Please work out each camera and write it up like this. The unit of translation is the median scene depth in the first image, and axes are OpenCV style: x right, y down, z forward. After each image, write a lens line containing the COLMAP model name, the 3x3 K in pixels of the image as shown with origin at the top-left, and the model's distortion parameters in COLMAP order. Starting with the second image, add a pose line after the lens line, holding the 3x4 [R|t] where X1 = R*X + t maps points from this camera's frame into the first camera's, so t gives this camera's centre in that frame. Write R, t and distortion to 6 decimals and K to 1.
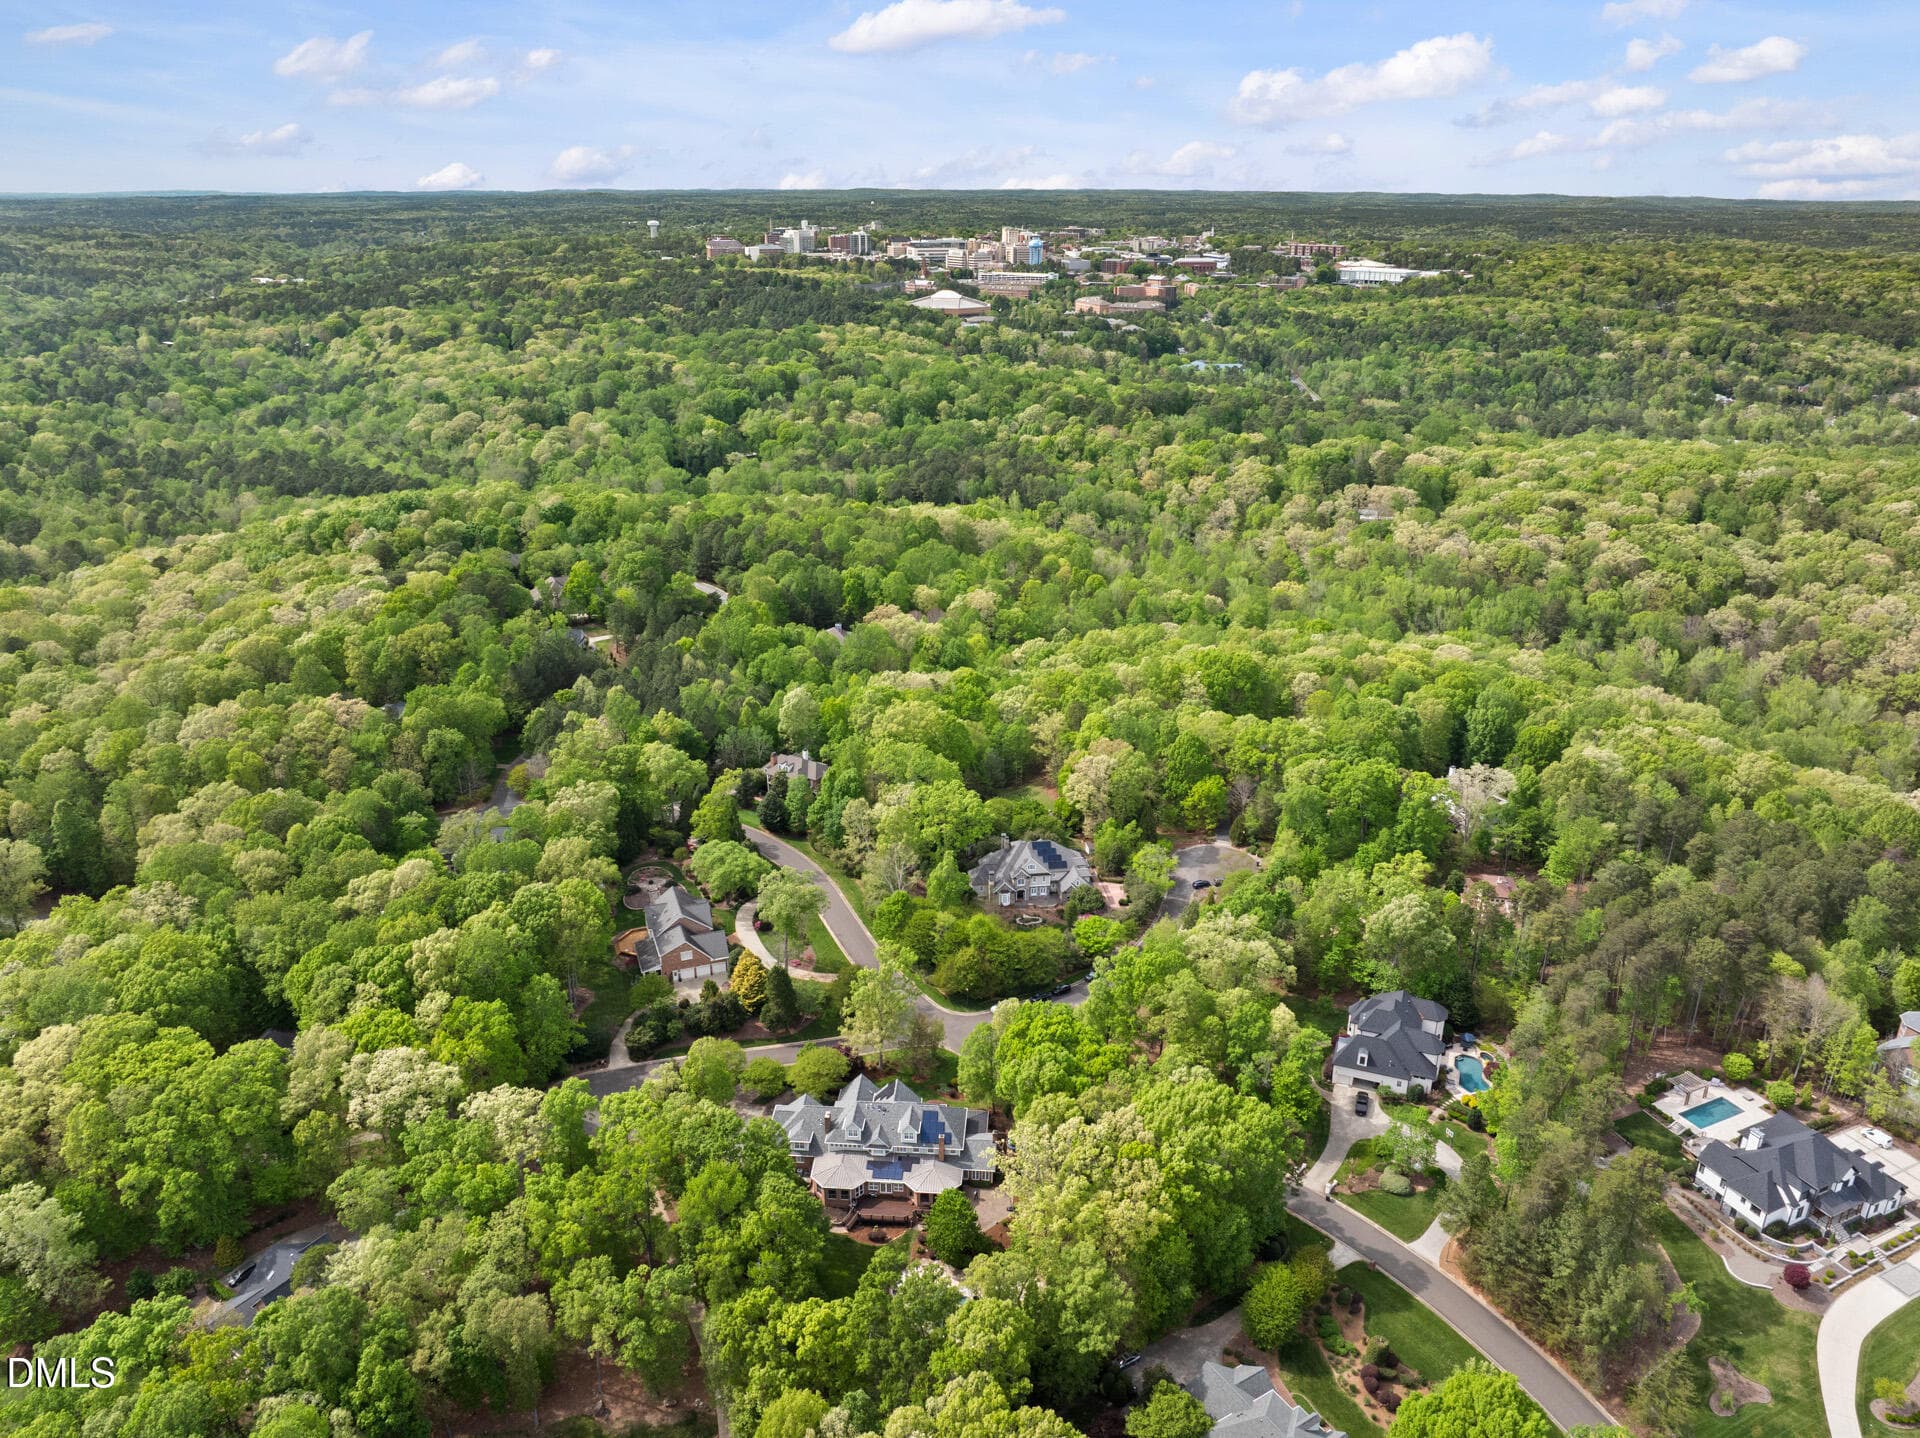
lens RADIAL K [[1612.6, 0, 955.6], [0, 1612.6, 715.5], [0, 0, 1]] dist [-0.057611, 0.033972]
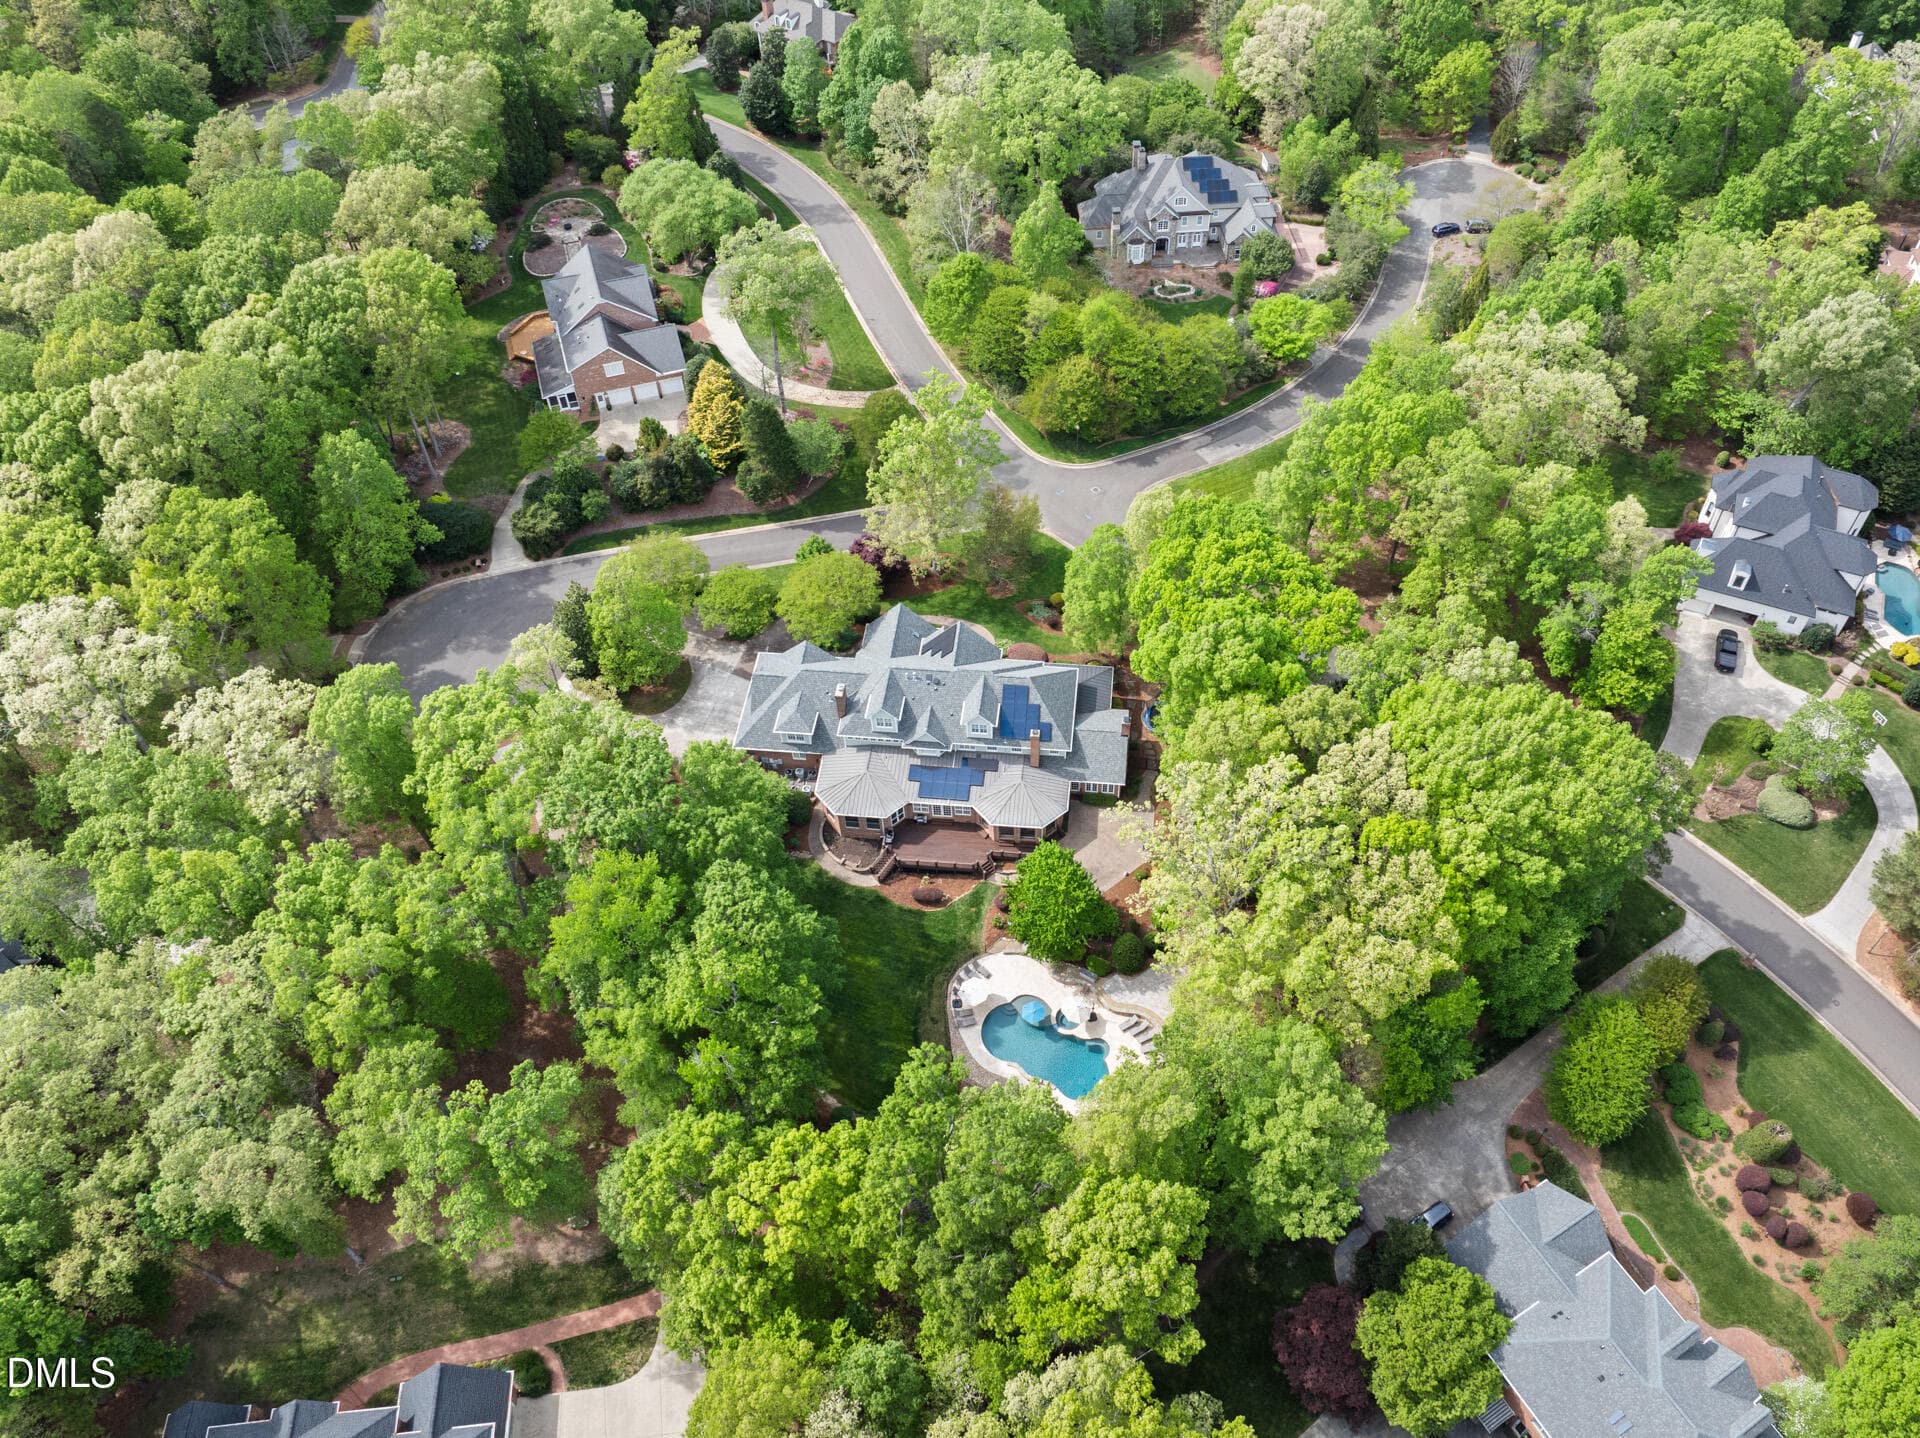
lens RADIAL K [[1612.6, 0, 1051.0], [0, 1612.6, 761.2], [0, 0, 1]] dist [-0.057611, 0.033972]
pose [[0.999982, 0.005634, 0.002208, -0.003983], [-0.006016, 0.886193, 0.463277, 0.000016], [0.000654, -0.463282, 0.886211, 0.462147]]
